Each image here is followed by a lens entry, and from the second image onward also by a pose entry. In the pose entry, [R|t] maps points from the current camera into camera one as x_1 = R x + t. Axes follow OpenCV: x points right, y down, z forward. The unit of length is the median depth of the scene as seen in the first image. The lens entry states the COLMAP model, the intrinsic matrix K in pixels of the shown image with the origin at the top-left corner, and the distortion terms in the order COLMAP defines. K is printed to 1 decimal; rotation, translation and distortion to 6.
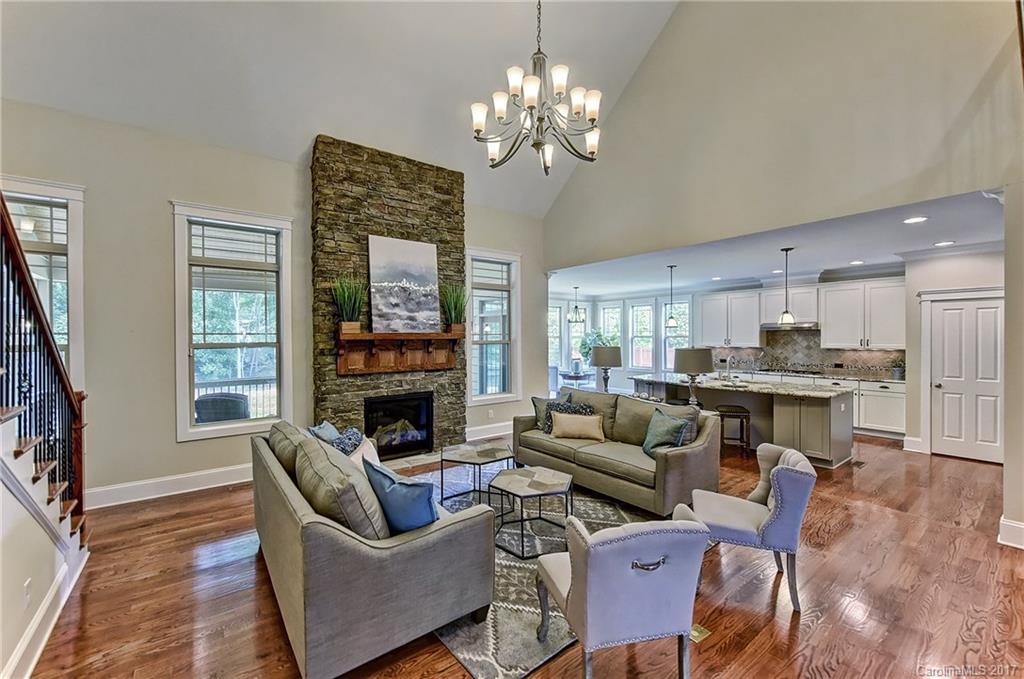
lens RADIAL K [[426.4, 0, 530.8], [0, 426.4, 339.4], [0, 0, 1]] dist [0.000054, -0.000025]
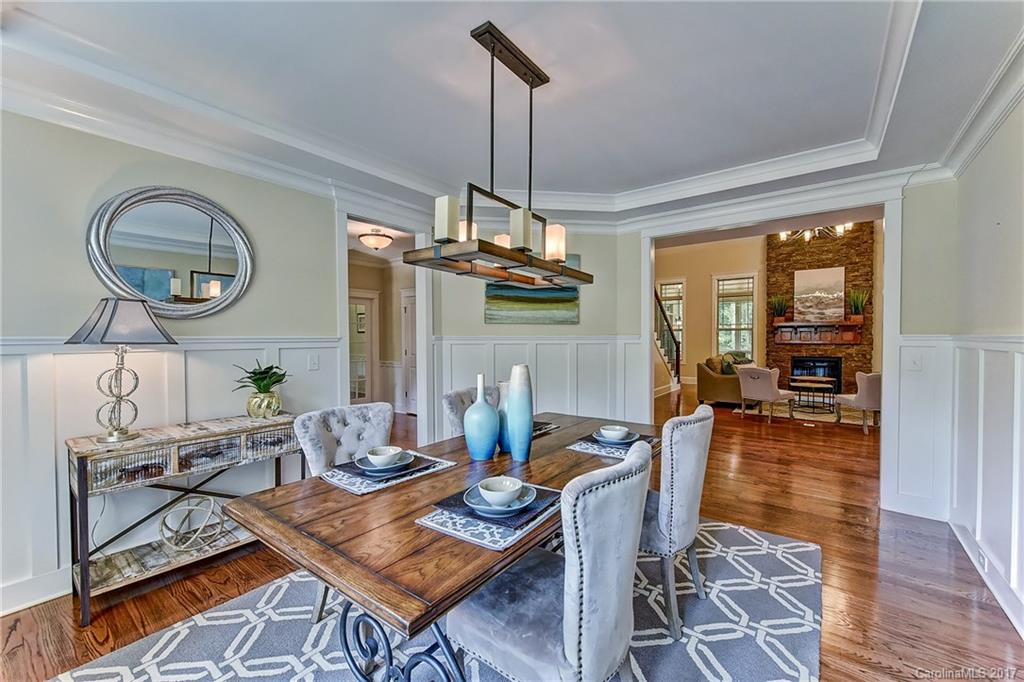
lens RADIAL K [[409.8, 0, 512.0], [0, 409.8, 341.0], [0, 0, 1]] dist [-0.000069, -0.000003]
pose [[0.249275, 0.014287, -0.968327, 1.084935], [-0.001845, 0.999896, 0.014277, 0.044292], [0.968431, -0.001772, 0.249276, -0.682368]]
